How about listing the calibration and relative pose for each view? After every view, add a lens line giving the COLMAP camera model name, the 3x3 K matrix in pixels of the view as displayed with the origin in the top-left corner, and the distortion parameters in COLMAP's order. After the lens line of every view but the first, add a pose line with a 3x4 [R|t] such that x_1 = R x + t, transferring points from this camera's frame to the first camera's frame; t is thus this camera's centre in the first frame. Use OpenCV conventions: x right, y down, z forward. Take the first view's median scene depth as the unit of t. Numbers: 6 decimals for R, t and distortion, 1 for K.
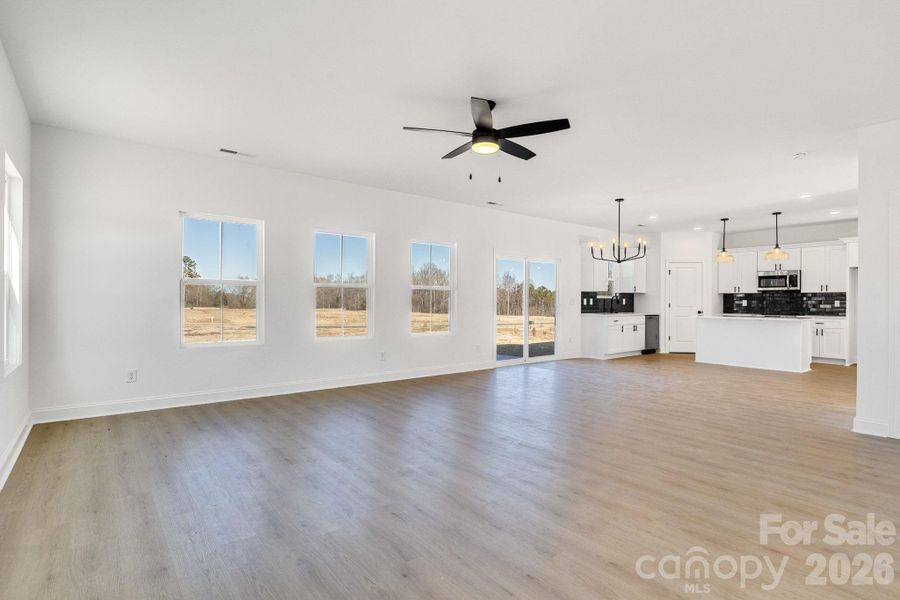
lens RADIAL K [[452.8, 0, 453.8], [0, 452.8, 298.5], [0, 0, 1]] dist [0.005581, -0.004003]
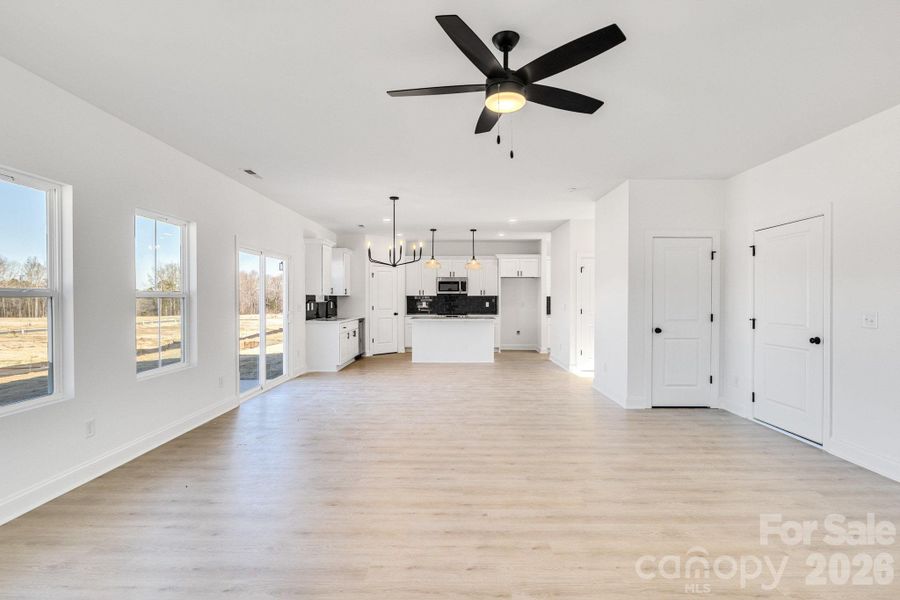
lens RADIAL K [[452.8, 0, 449.8], [0, 452.8, 295.7], [0, 0, 1]] dist [0.005581, -0.004003]
pose [[0.633529, -0.002936, 0.773714, -0.210064], [0.000113, 0.999993, 0.003702, -0.017830], [-0.773719, -0.002258, 0.633525, 0.257013]]
